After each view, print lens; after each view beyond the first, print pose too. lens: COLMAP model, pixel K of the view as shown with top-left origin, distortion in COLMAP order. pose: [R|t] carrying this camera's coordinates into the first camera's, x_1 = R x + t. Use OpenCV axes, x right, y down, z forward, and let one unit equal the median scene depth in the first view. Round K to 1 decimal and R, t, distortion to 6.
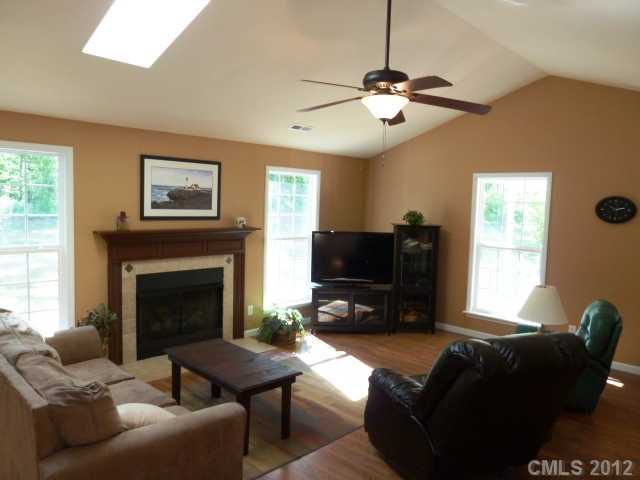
lens RADIAL K [[480.2, 0, 320.0], [0, 480.2, 240.0], [0, 0, 1]] dist [-0.033855, 0.001469]
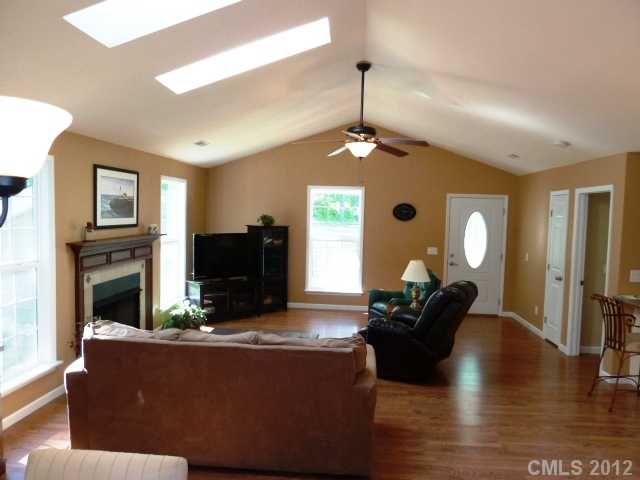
lens RADIAL K [[480.2, 0, 320.0], [0, 480.2, 240.0], [0, 0, 1]] dist [-0.033855, 0.001469]
pose [[0.769416, -0.052894, 0.636554, -0.573550], [0.052558, 0.998429, 0.019435, -0.013426], [-0.636582, 0.018502, 0.770987, -0.054260]]
